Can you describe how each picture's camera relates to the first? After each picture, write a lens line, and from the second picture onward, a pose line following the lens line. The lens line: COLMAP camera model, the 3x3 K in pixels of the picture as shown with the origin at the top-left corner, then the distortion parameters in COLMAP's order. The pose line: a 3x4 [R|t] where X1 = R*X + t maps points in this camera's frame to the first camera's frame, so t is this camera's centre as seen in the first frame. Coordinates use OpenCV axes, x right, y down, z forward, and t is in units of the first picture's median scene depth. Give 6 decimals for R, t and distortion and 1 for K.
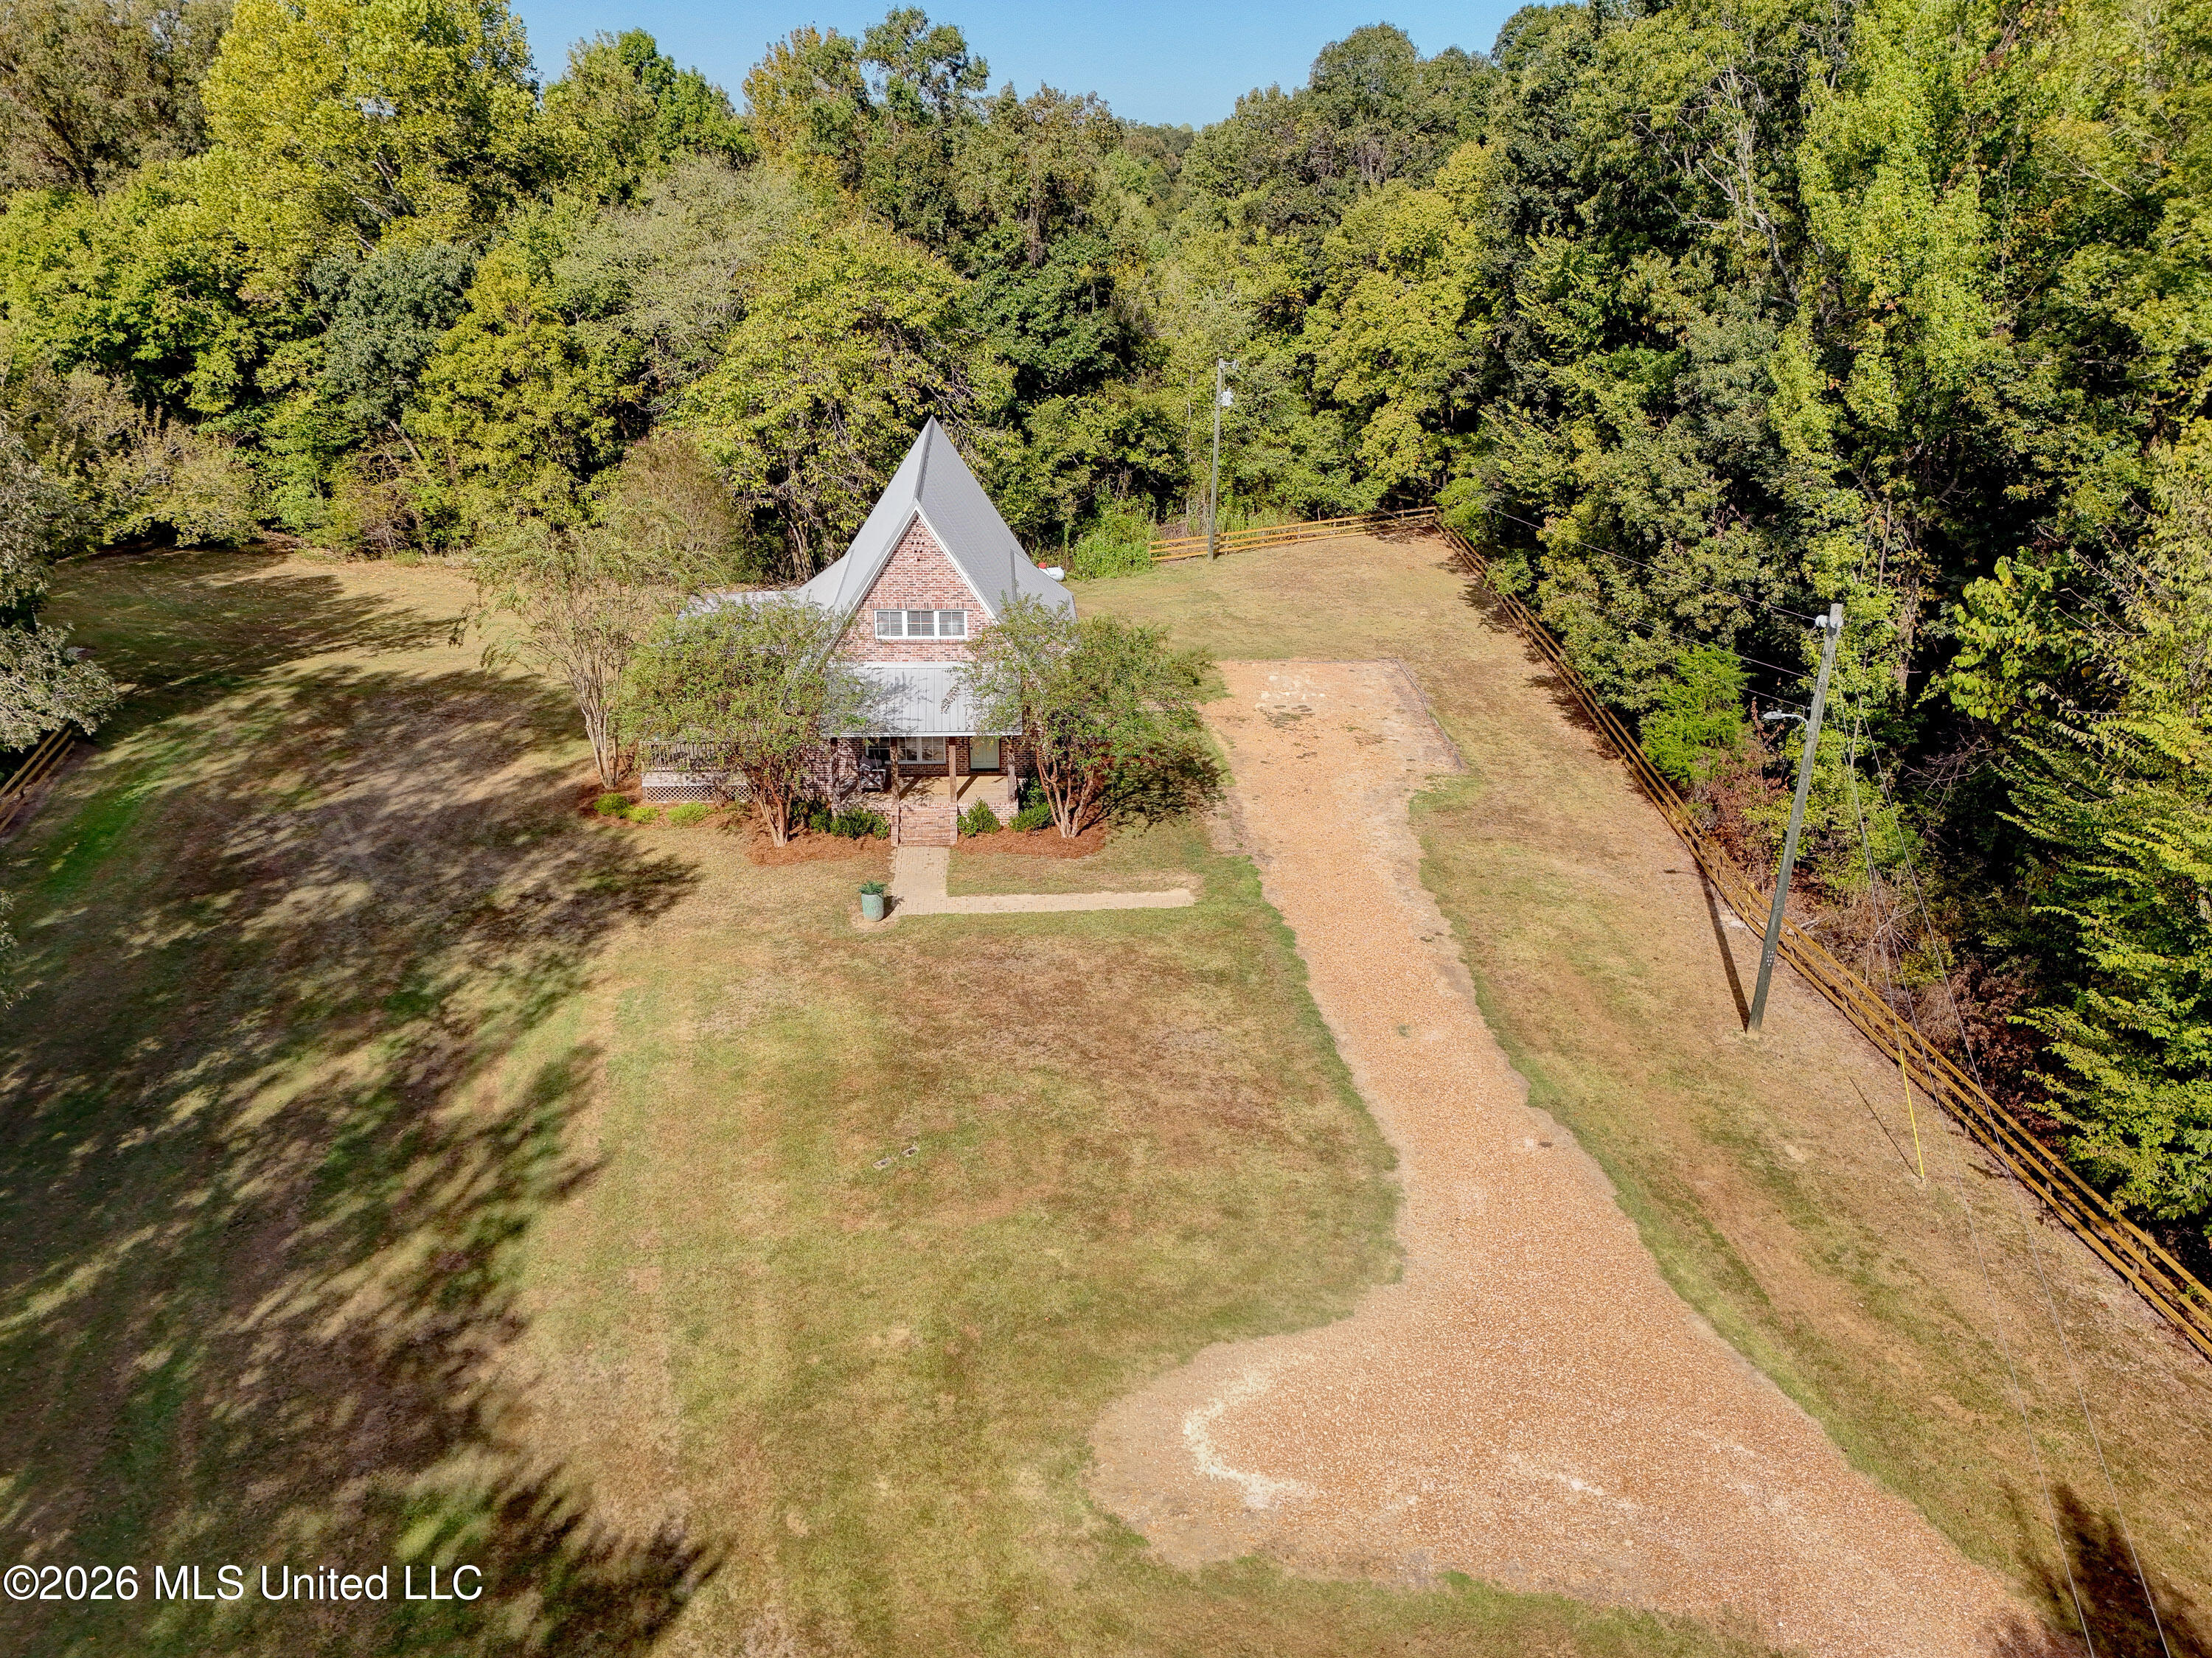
lens RADIAL K [[1549.7, 0, 1101.9], [0, 1549.7, 831.8], [0, 0, 1]] dist [0.053297, -0.018243]
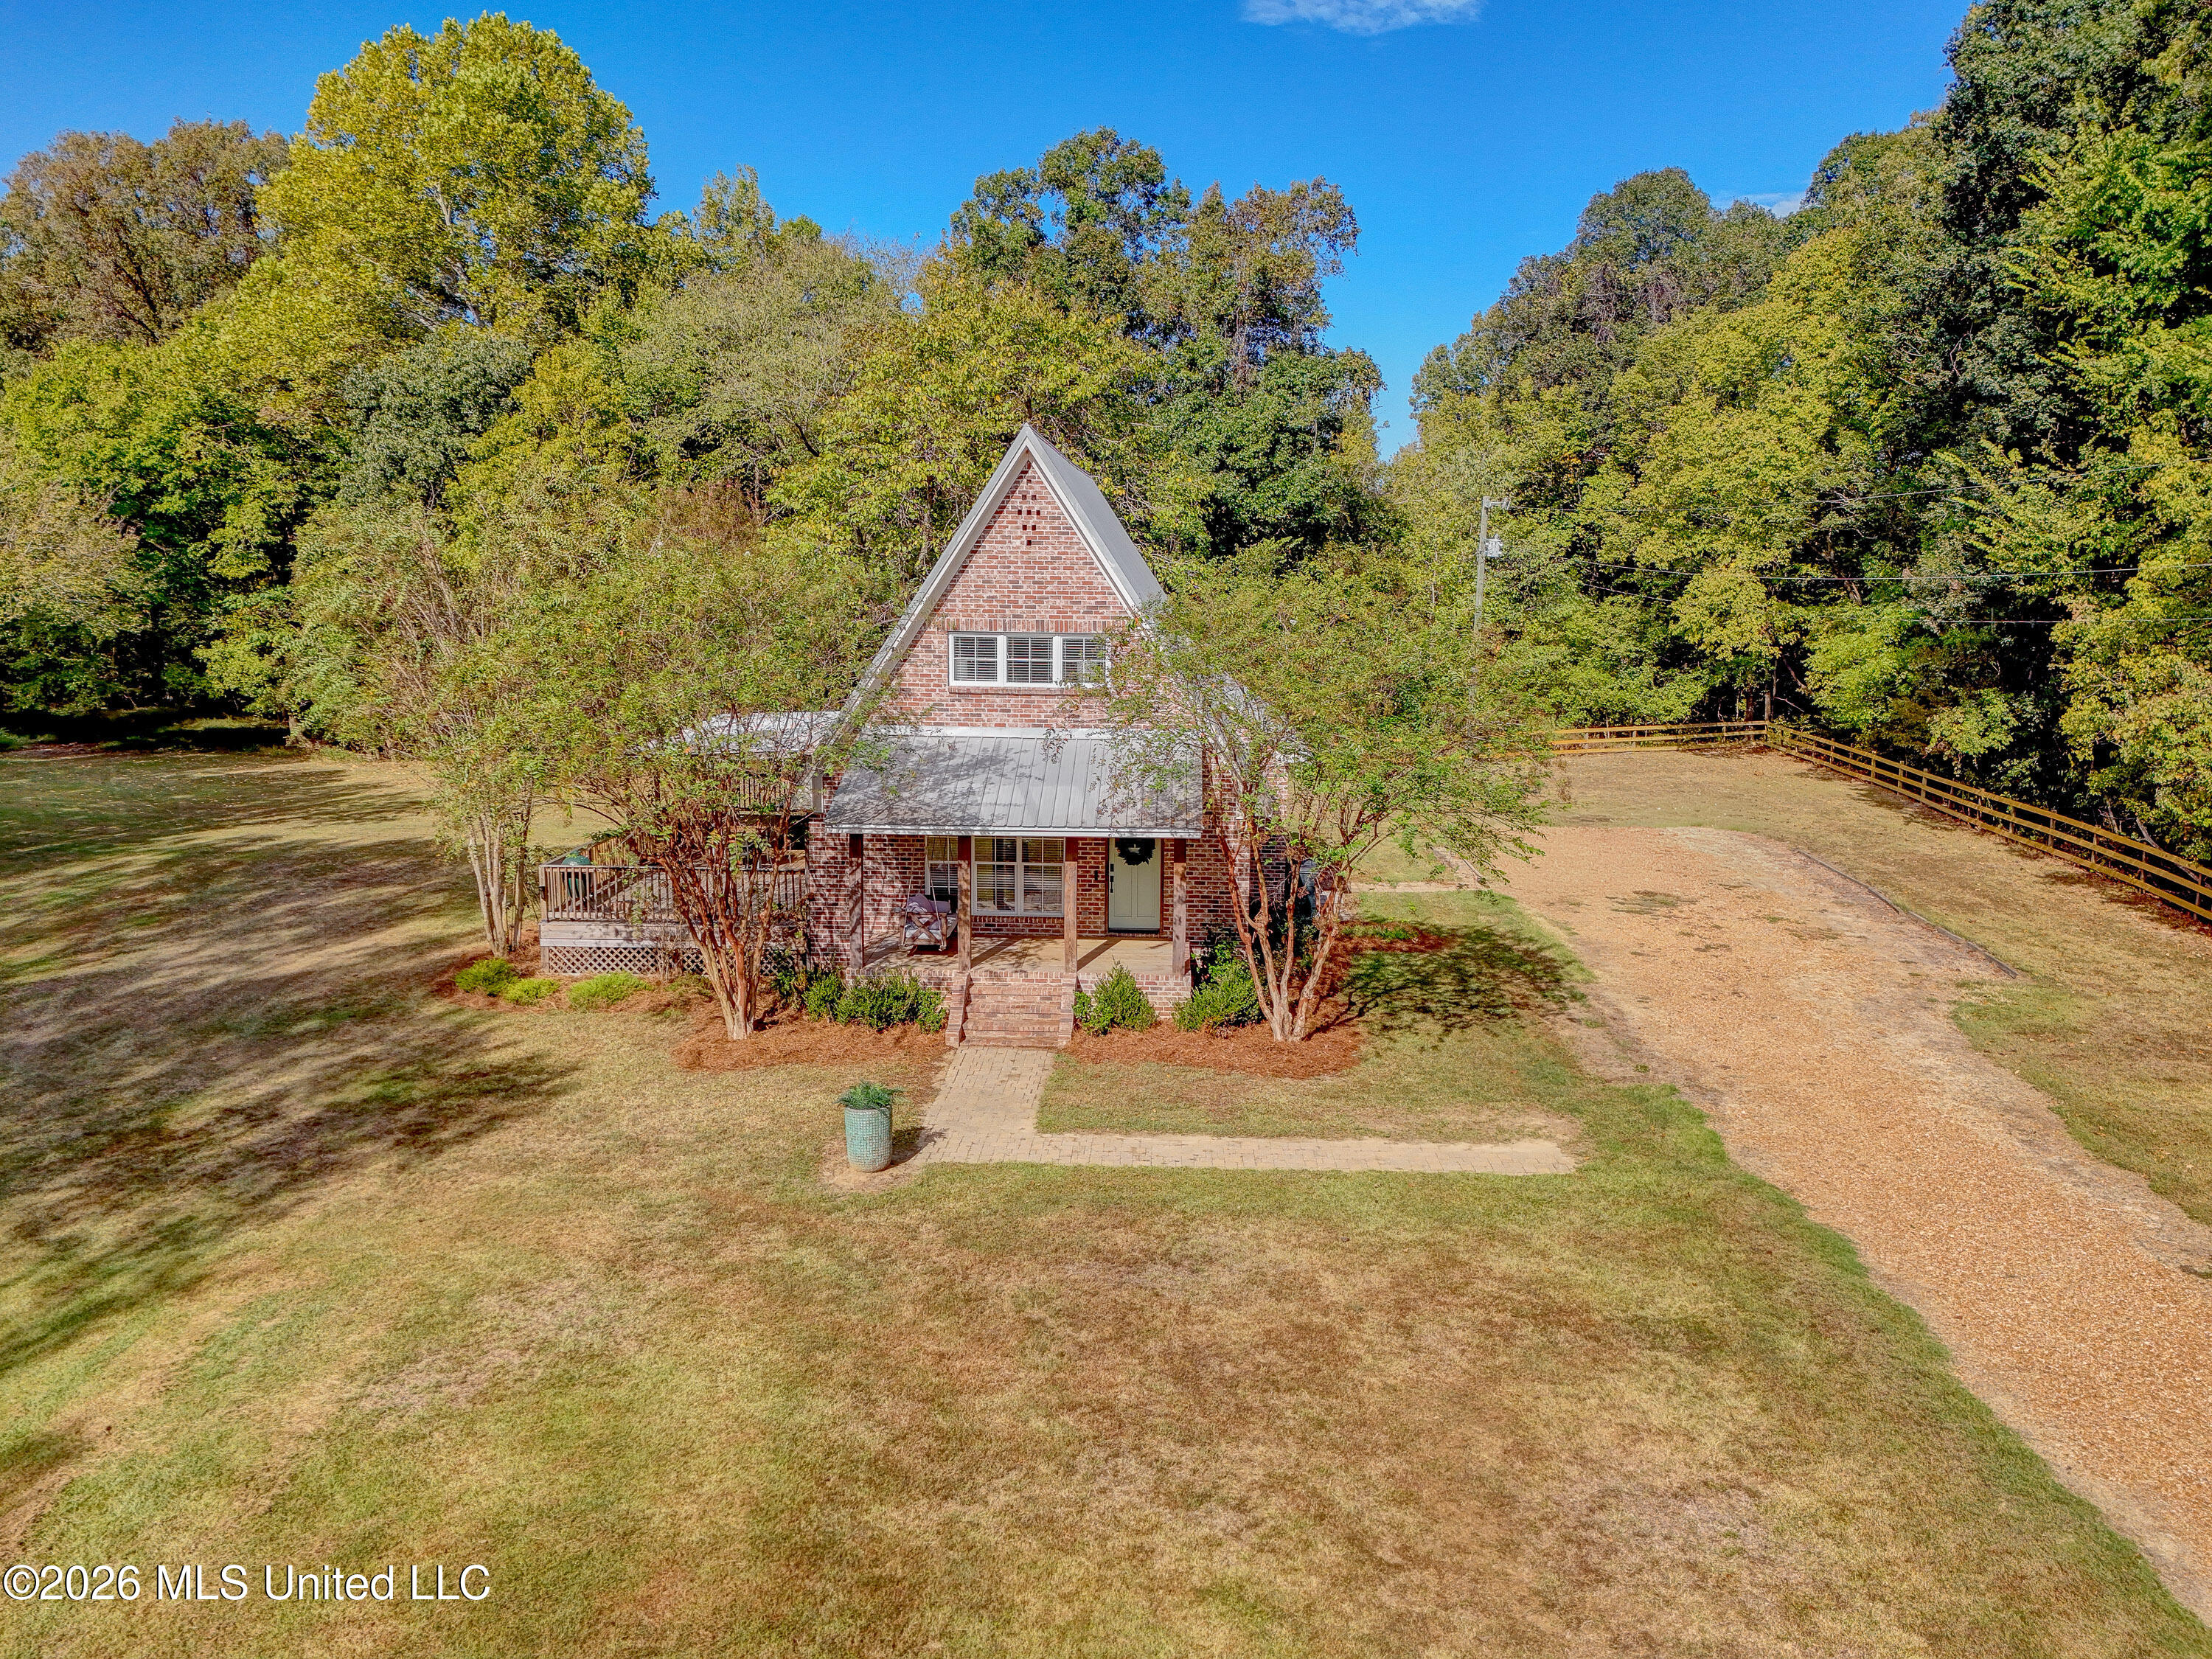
lens RADIAL K [[1549.8, 0, 1114.7], [0, 1549.8, 833.9], [0, 0, 1]] dist [0.053297, -0.018243]
pose [[0.993261, 0.015879, -0.114802, -0.017615], [-0.041963, 0.972632, -0.228531, 0.047396], [0.108032, 0.231808, 0.966744, 0.409634]]
